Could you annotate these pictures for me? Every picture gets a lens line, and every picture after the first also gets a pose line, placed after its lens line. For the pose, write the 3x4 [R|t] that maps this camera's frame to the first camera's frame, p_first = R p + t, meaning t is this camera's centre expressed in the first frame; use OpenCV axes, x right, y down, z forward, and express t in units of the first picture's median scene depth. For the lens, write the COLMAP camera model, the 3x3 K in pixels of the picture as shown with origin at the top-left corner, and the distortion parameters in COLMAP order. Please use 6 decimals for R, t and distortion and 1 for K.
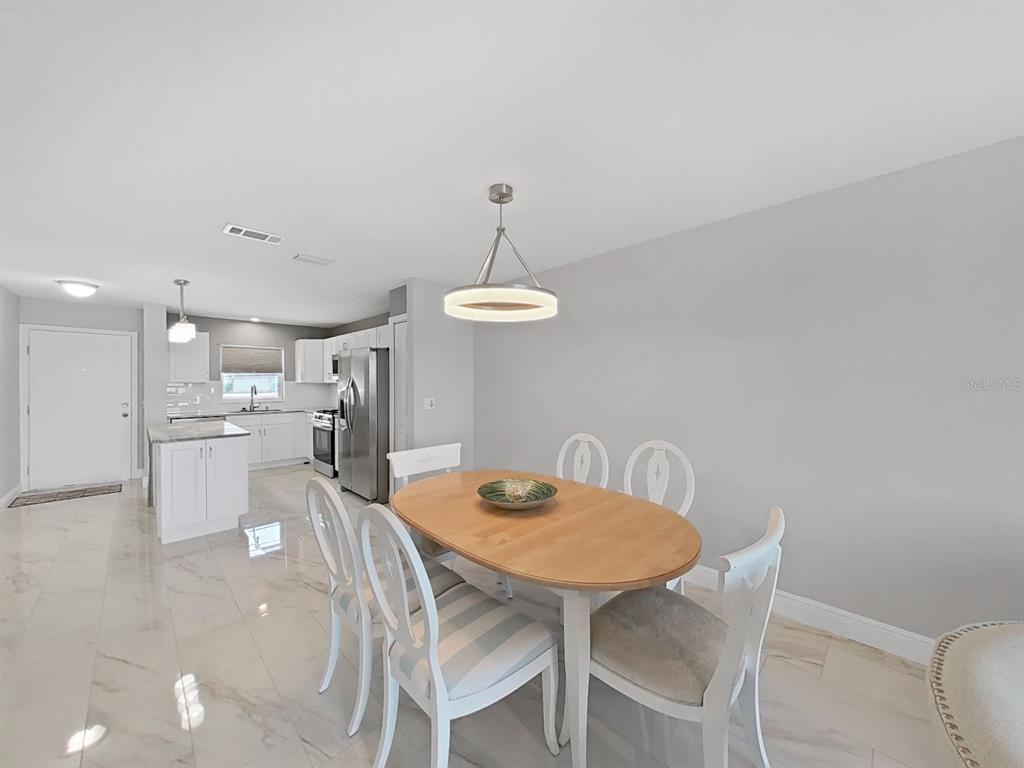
lens RADIAL K [[381.2, 0, 516.1], [0, 381.2, 382.2], [0, 0, 1]] dist [-0.003719, 0.001356]
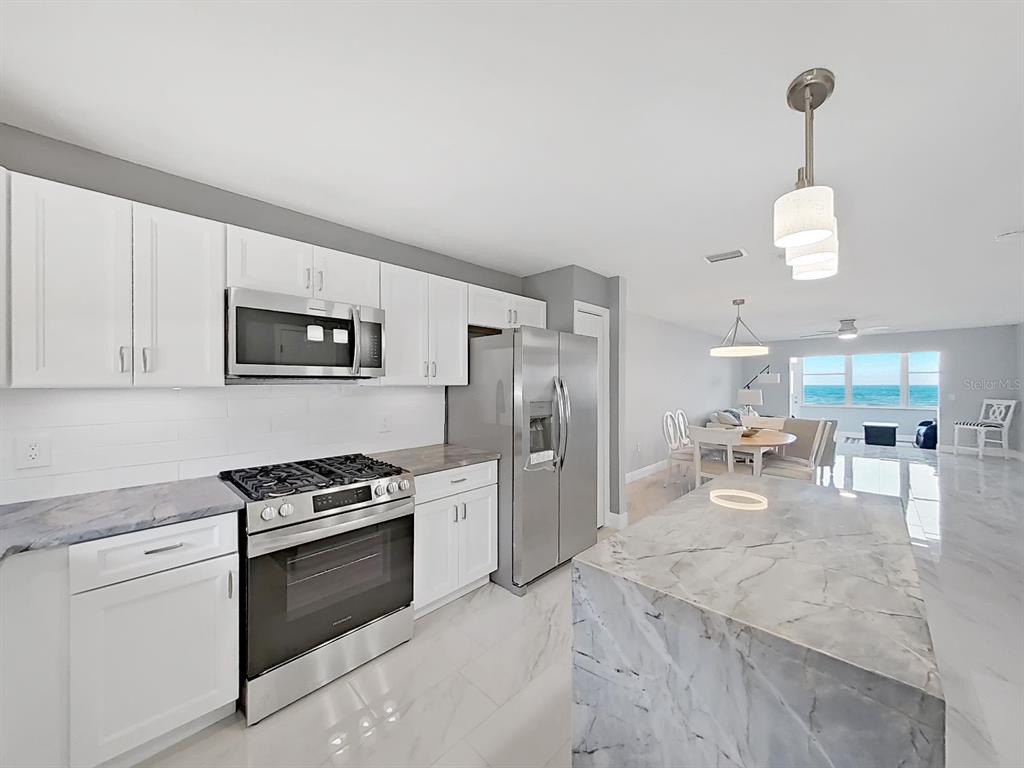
lens RADIAL K [[381.2, 0, 513.4], [0, 381.2, 384.1], [0, 0, 1]] dist [-0.003719, 0.001356]
pose [[-0.020694, 0.001000, 0.999785, -0.772650], [0.006616, 0.999978, -0.000863, -0.000064], [-0.999764, 0.006597, -0.020700, 0.811513]]
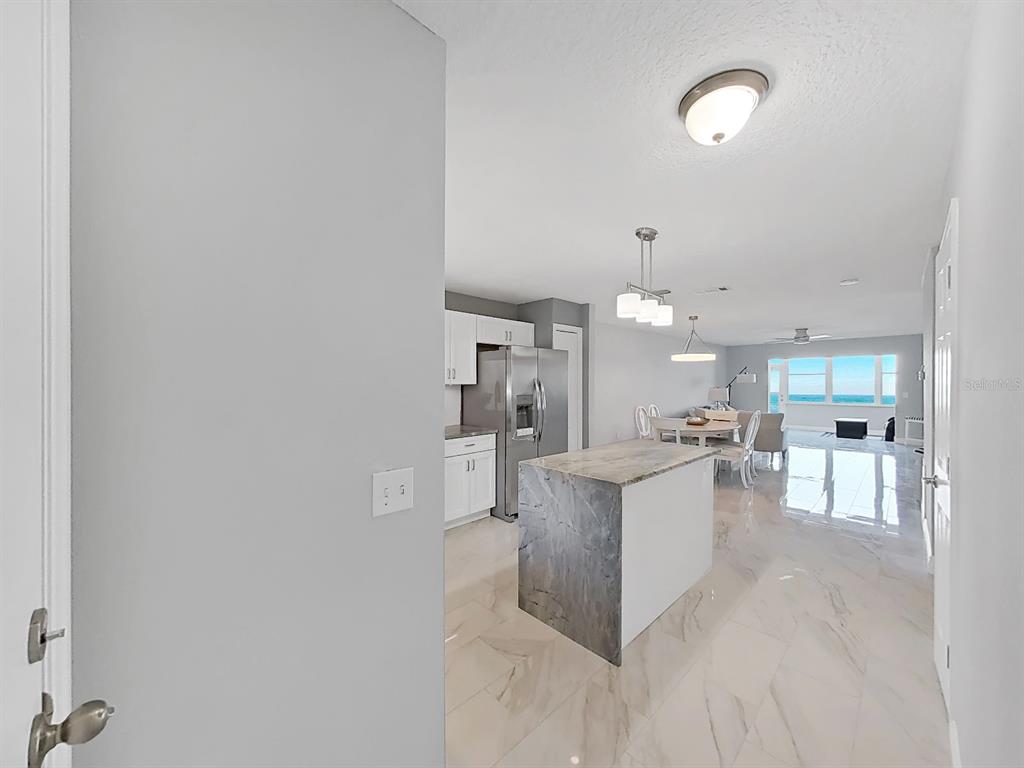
lens RADIAL K [[381.2, 0, 512.8], [0, 381.2, 381.9], [0, 0, 1]] dist [-0.003719, 0.001356]
pose [[0.020036, 0.003555, 0.999793, -0.988000], [0.005915, 0.999976, -0.003674, -0.000426], [-0.999782, 0.005987, 0.020014, 0.778832]]
